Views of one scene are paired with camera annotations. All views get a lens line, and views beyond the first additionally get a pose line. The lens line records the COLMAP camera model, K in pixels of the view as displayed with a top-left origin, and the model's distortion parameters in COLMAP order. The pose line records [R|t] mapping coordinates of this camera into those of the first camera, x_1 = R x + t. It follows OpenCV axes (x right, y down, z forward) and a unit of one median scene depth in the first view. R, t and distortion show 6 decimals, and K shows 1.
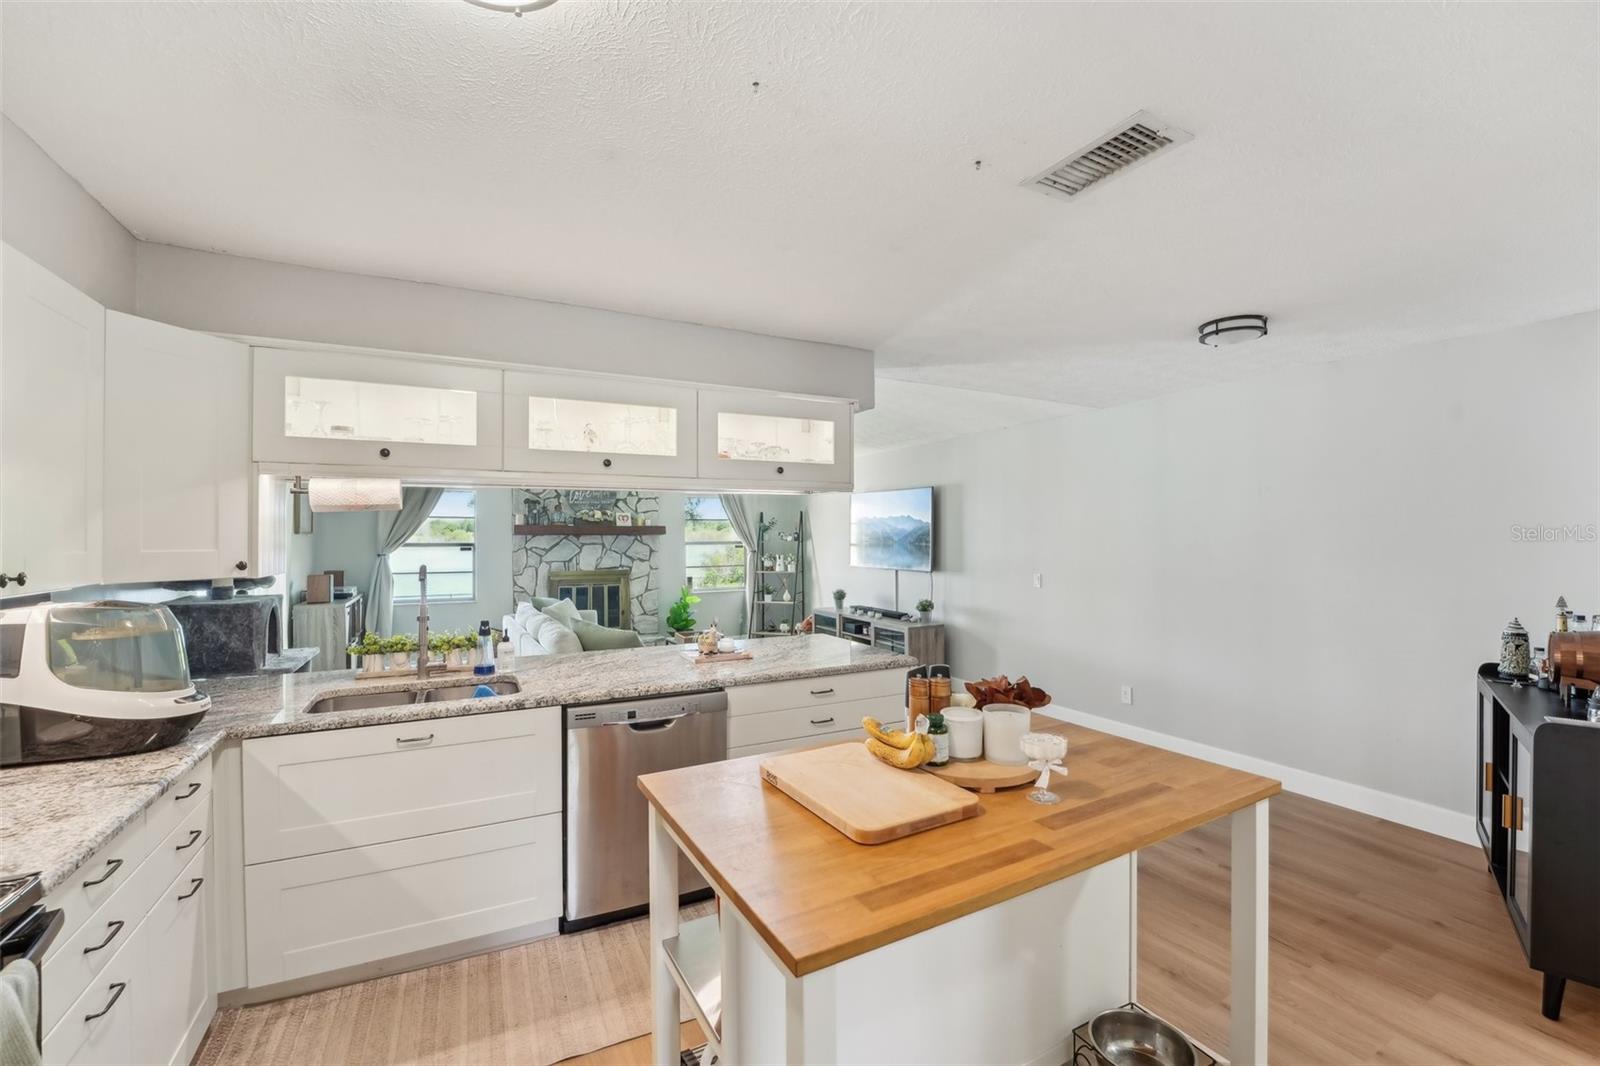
lens RADIAL K [[655.0, 0, 798.0], [0, 655.0, 536.2], [0, 0, 1]] dist [-0.031566, 0.004735]
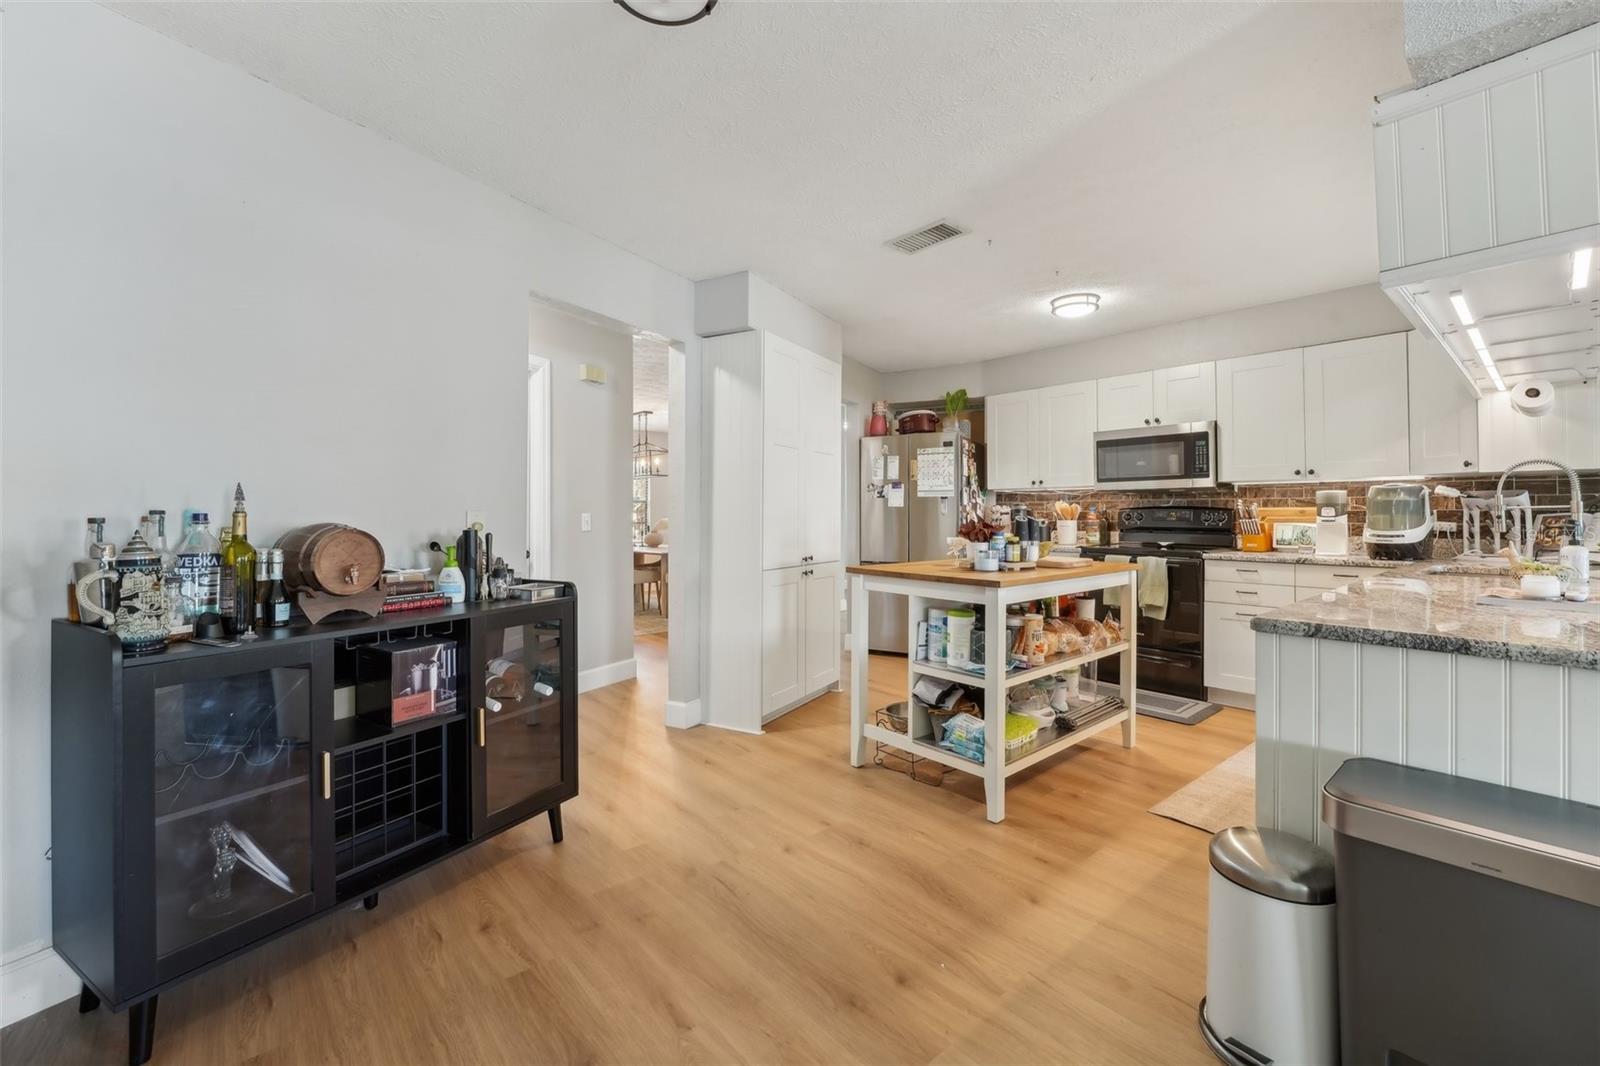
lens RADIAL K [[664.0, 0, 799.0], [0, 664.0, 508.3], [0, 0, 1]] dist [-0.025716, 0.000053]
pose [[-0.977471, 0.002396, -0.211057, 0.244904], [0.004185, 0.999959, -0.008032, 0.039732], [0.211029, -0.008734, -0.977441, 0.548894]]
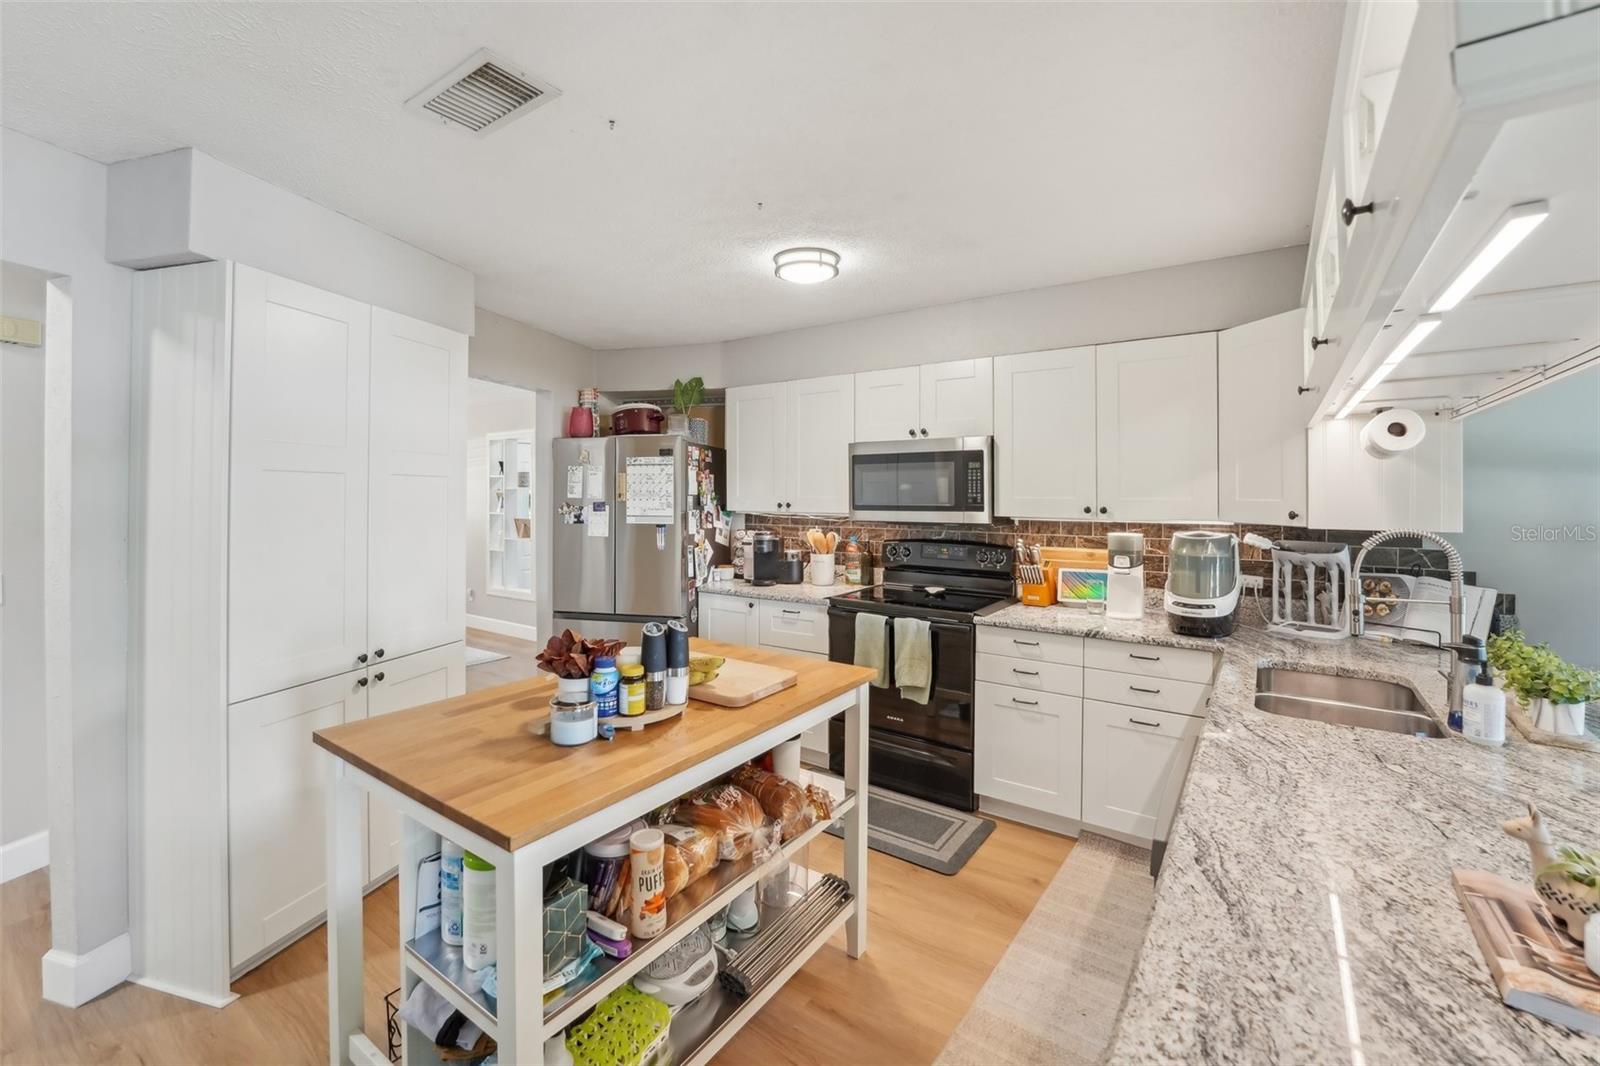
lens RADIAL K [[666.2, 0, 797.1], [0, 666.2, 496.8], [0, 0, 1]] dist [-0.023825, 0.000414]
pose [[-0.893335, 0.006087, -0.449350, 0.098566], [0.002298, 0.999957, 0.008976, 0.000668], [0.449386, 0.006986, -0.893311, 0.416595]]
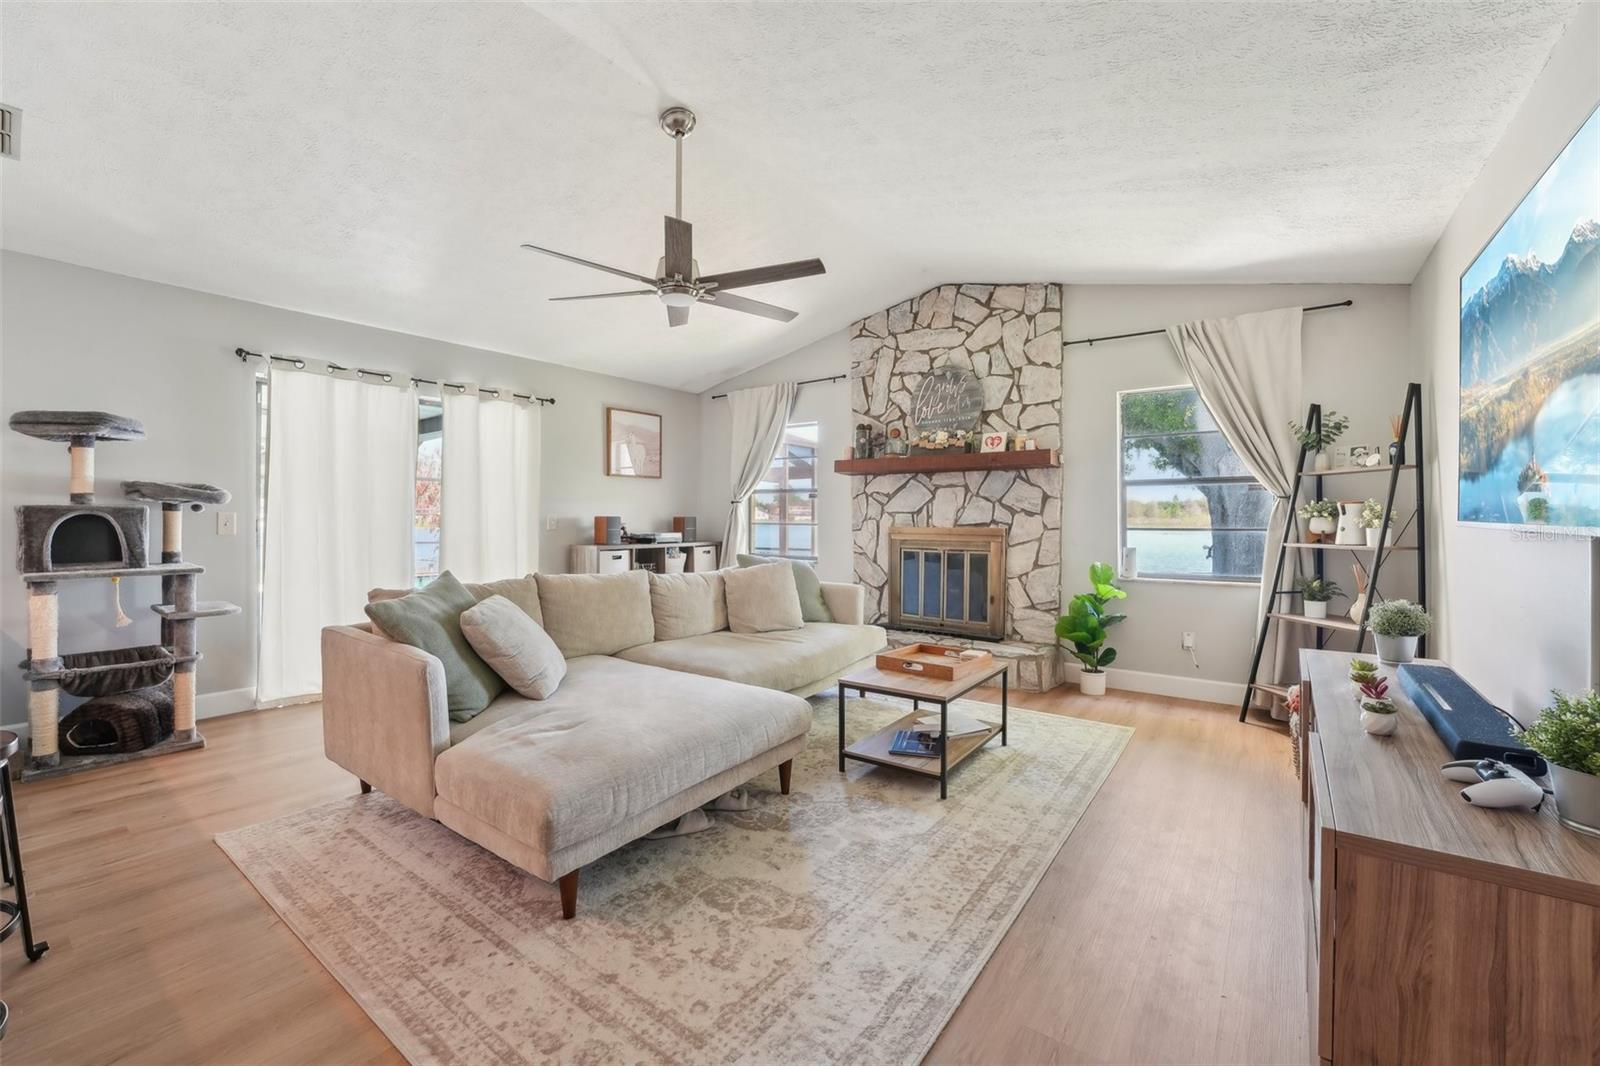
lens RADIAL K [[655.7, 0, 796.4], [0, 655.7, 517.1], [0, 0, 1]] dist [-0.028630, 0.000050]
pose [[0.430076, 0.005361, -0.902777, 0.197803], [-0.003280, 0.999985, 0.004375, 0.039988], [0.902787, 0.001079, 0.430087, 0.593906]]
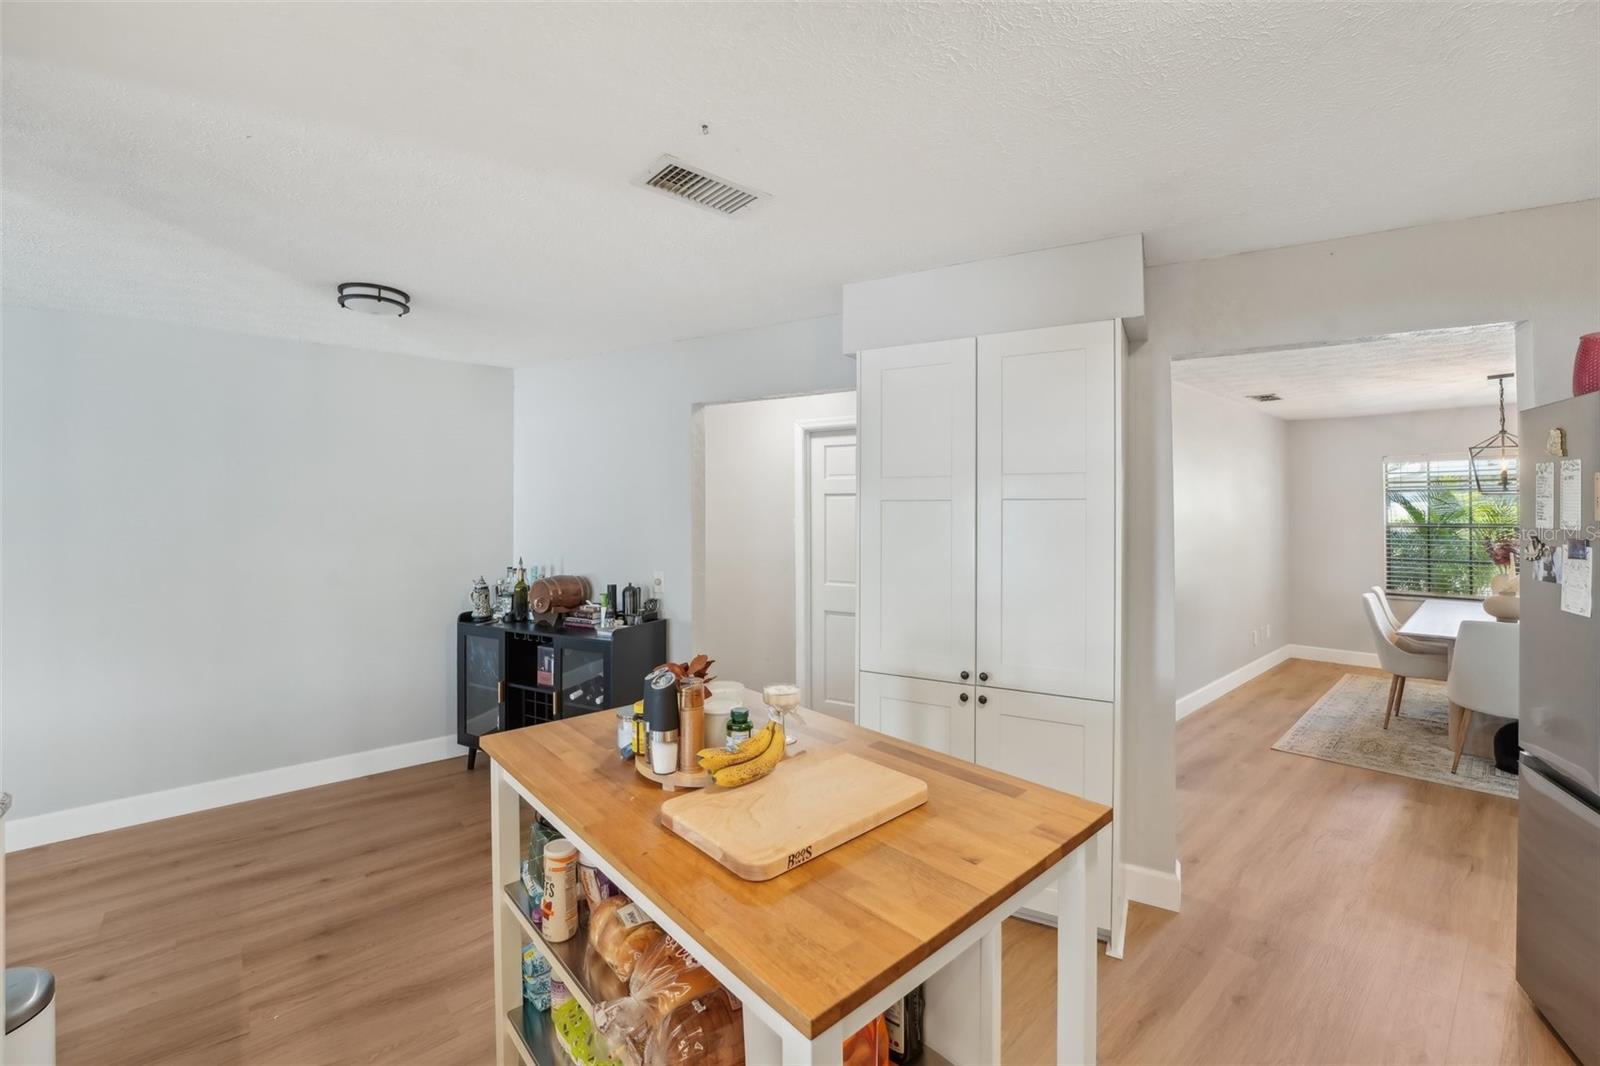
lens RADIAL K [[647.6, 0, 805.3], [0, 647.6, 533.5], [0, 0, 1]] dist [-0.029487, 0.000415]
pose [[-0.225492, -0.026017, 0.973898, -0.127119], [0.003660, 0.999614, 0.027551, 0.000337], [-0.974238, 0.009777, -0.225310, 0.214093]]
